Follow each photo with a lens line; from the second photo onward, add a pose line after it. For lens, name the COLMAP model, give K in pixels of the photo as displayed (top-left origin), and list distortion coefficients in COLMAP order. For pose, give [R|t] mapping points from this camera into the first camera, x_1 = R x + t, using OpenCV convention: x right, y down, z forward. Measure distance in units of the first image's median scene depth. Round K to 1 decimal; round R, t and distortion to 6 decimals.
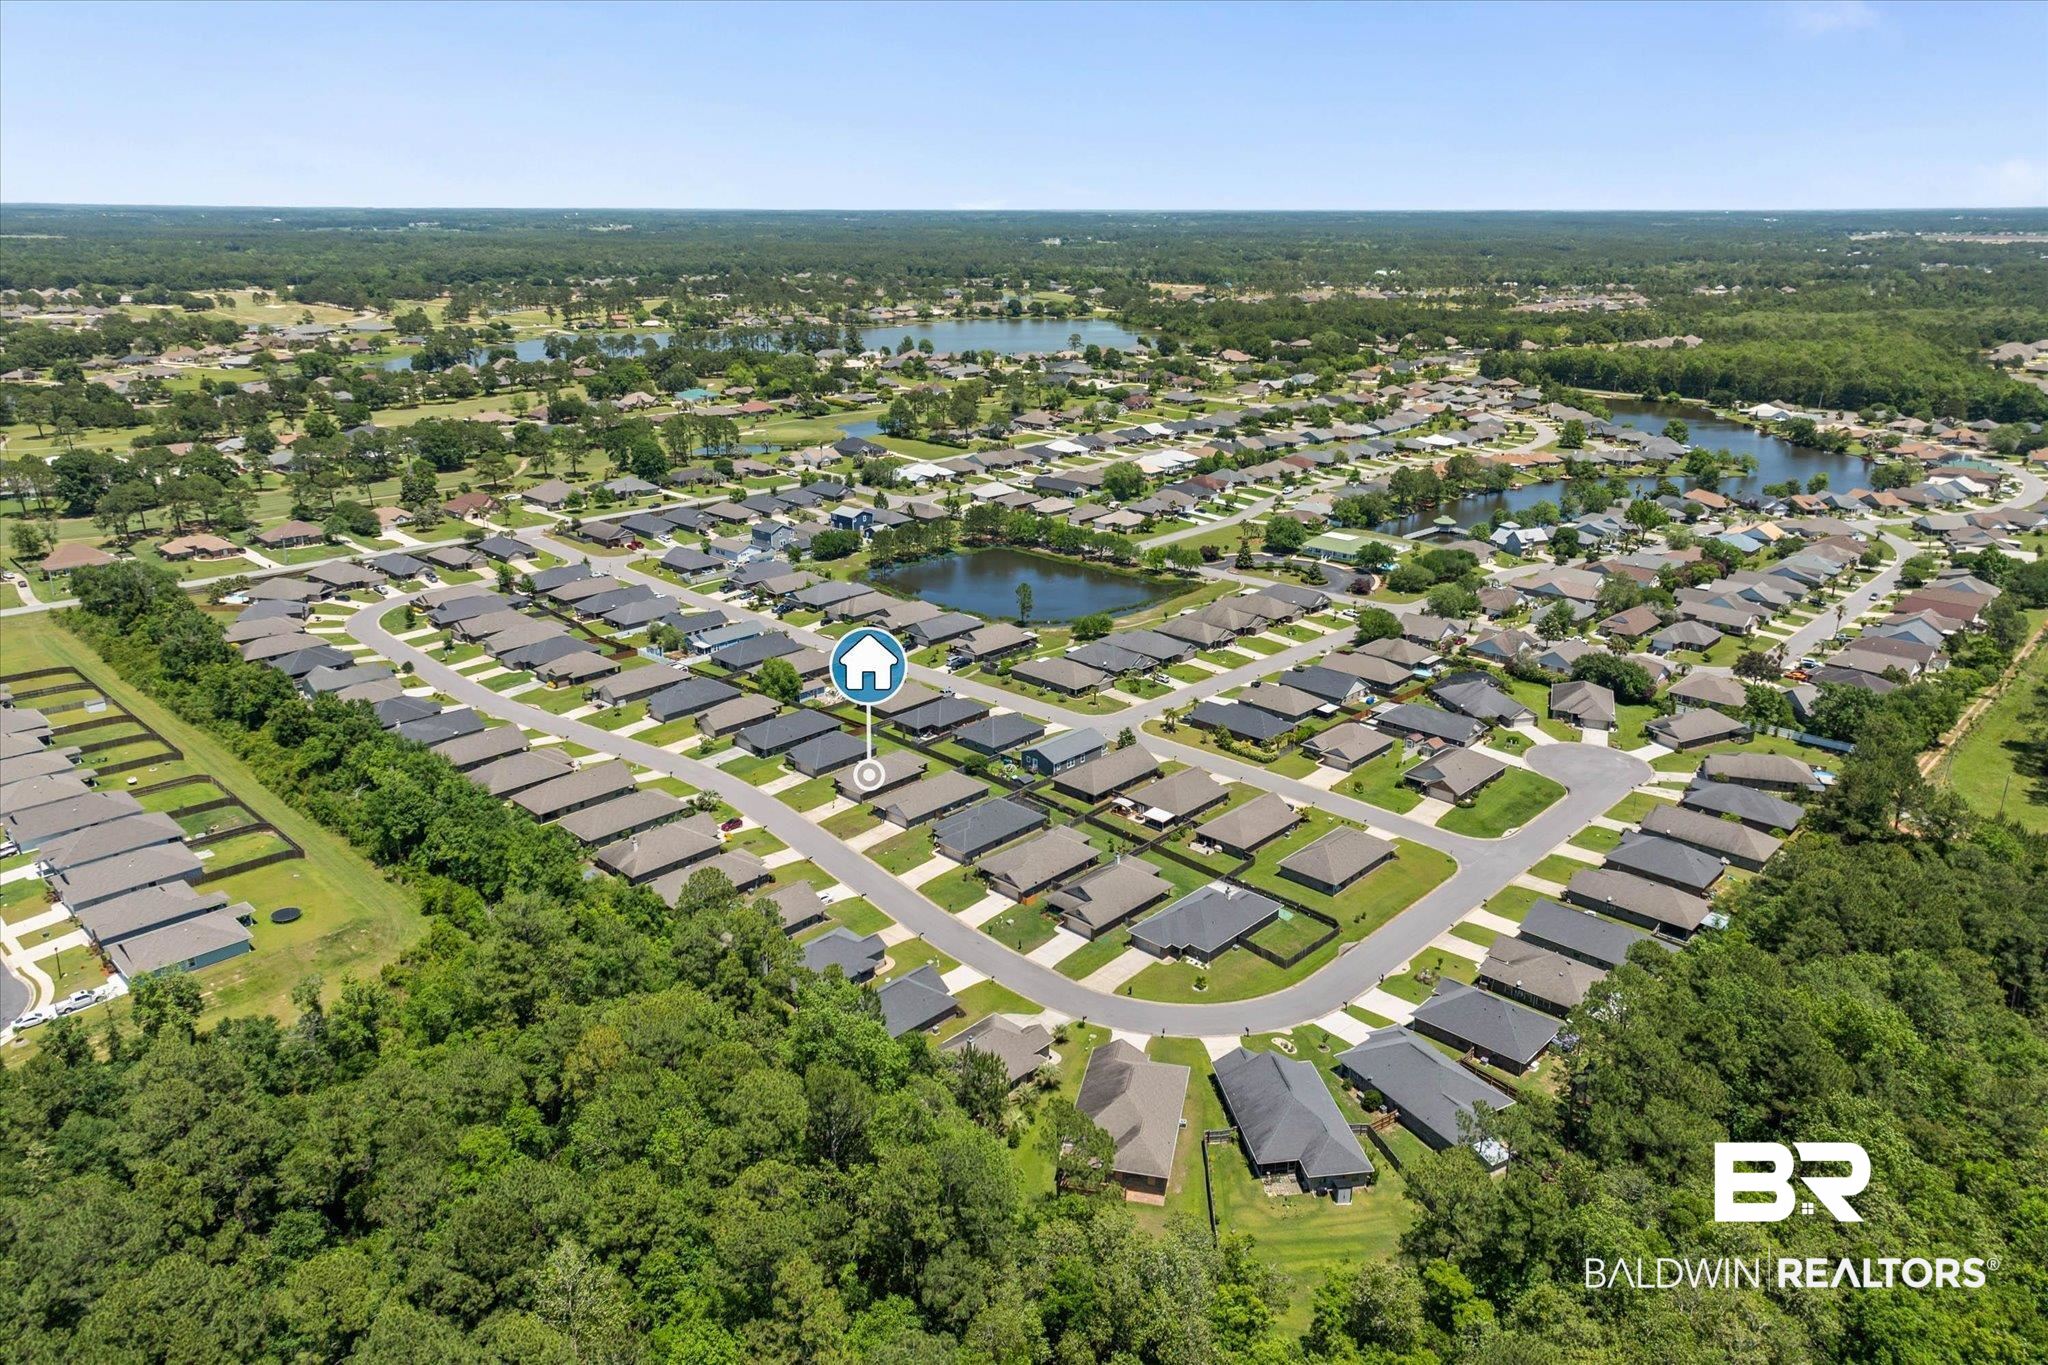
lens RADIAL K [[1491.2, 0, 1024.0], [0, 1491.2, 682.5], [0, 0, 1]] dist [0.022129, -0.000164]
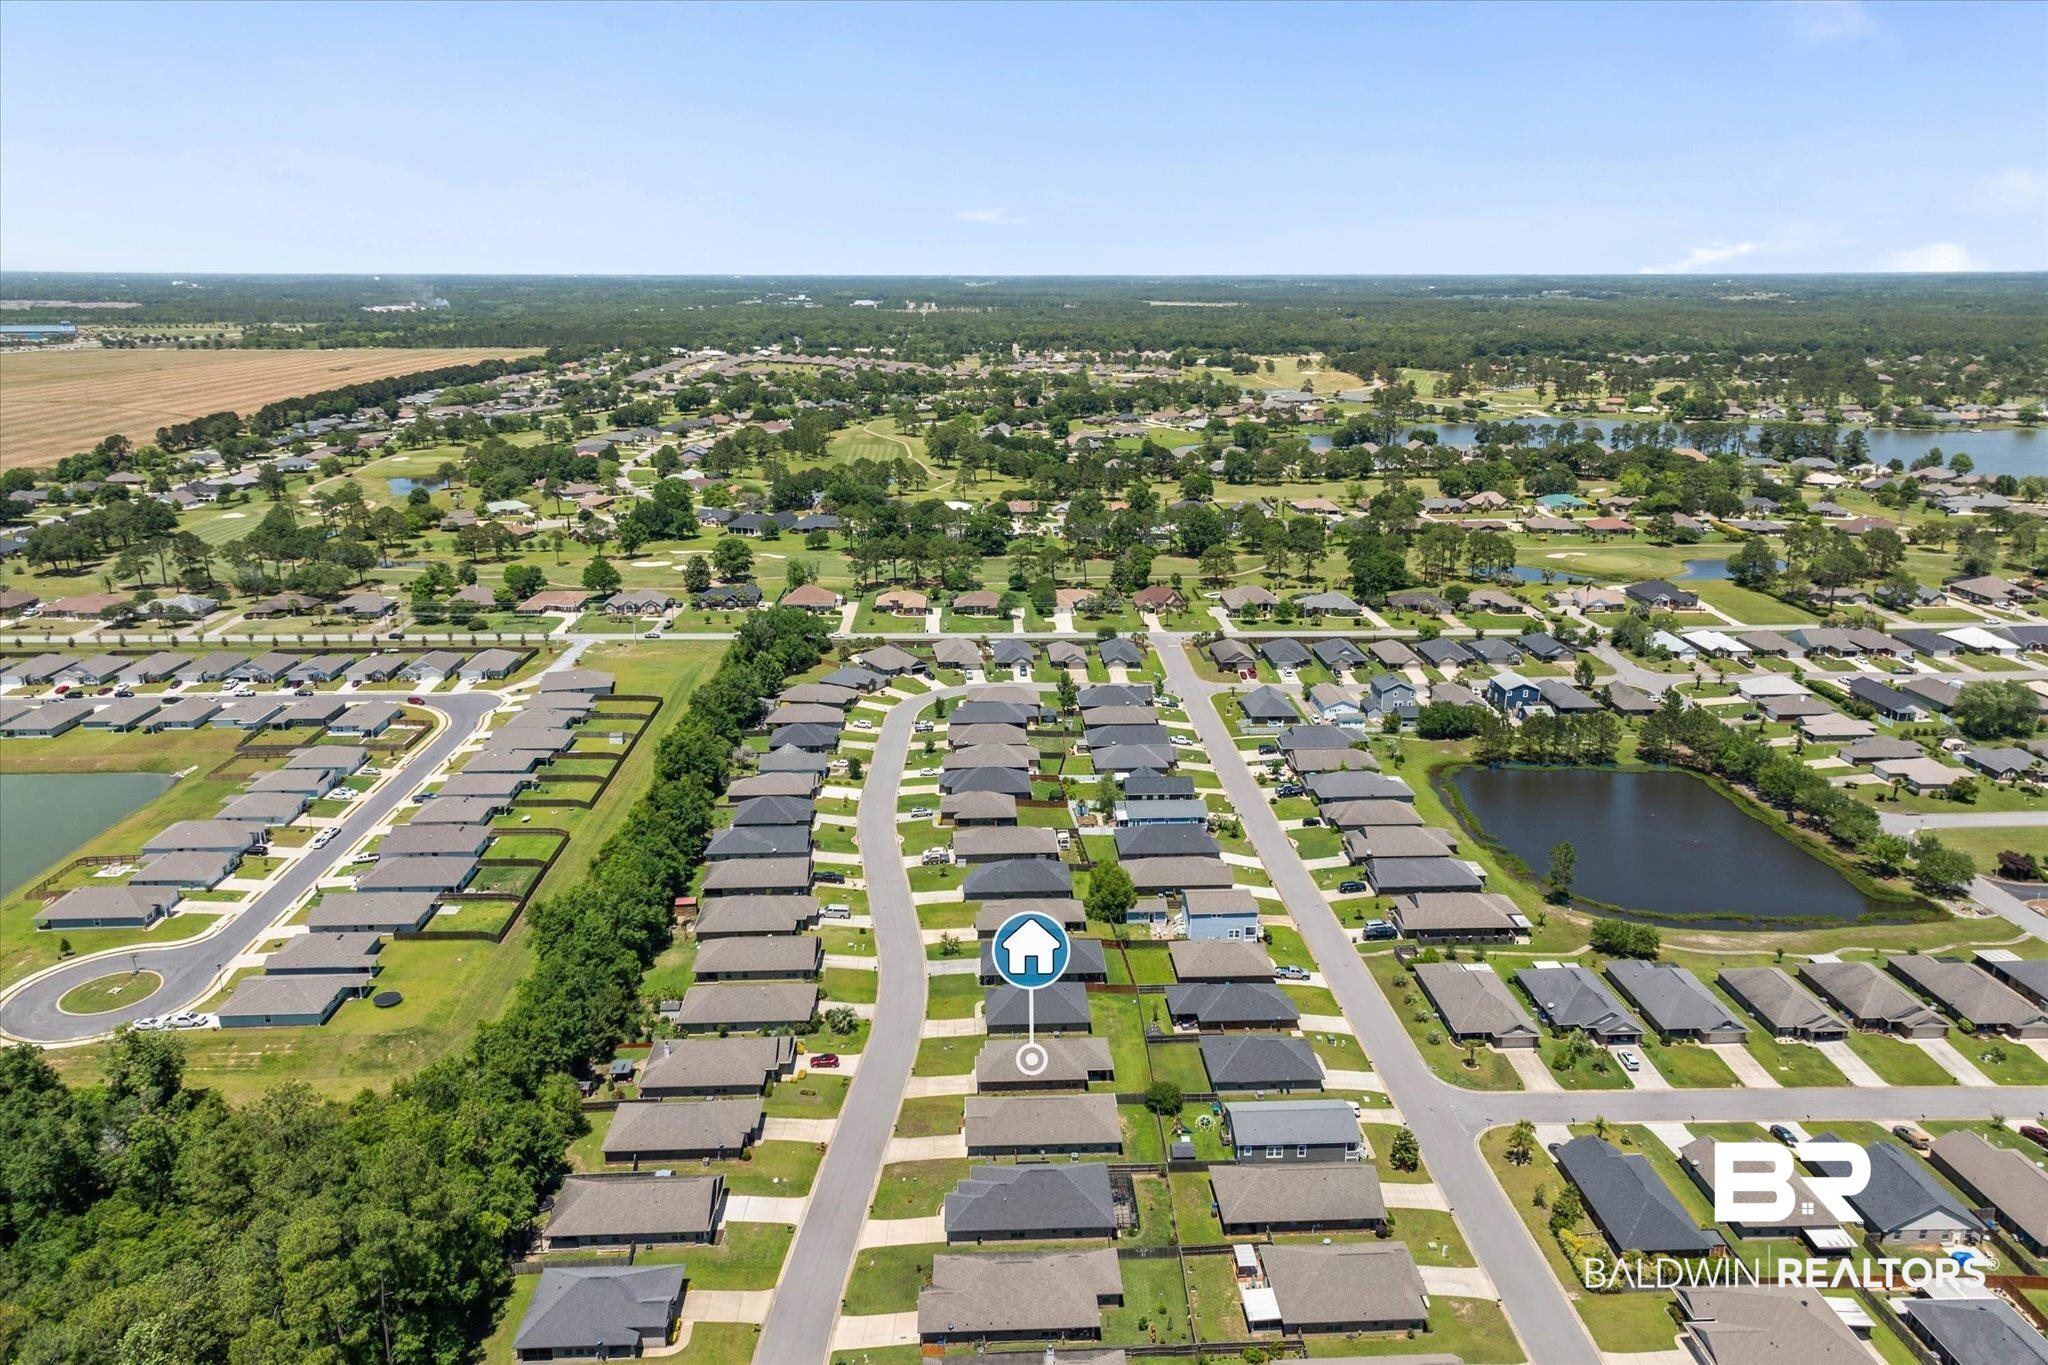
lens RADIAL K [[1491.2, 0, 1024.0], [0, 1491.2, 682.5], [0, 0, 1]] dist [0.022129, -0.000164]
pose [[0.704743, 0.186524, -0.684505, 0.277385], [-0.213287, 0.975890, 0.046333, -0.115640], [0.676644, 0.113343, 0.727535, 0.336656]]
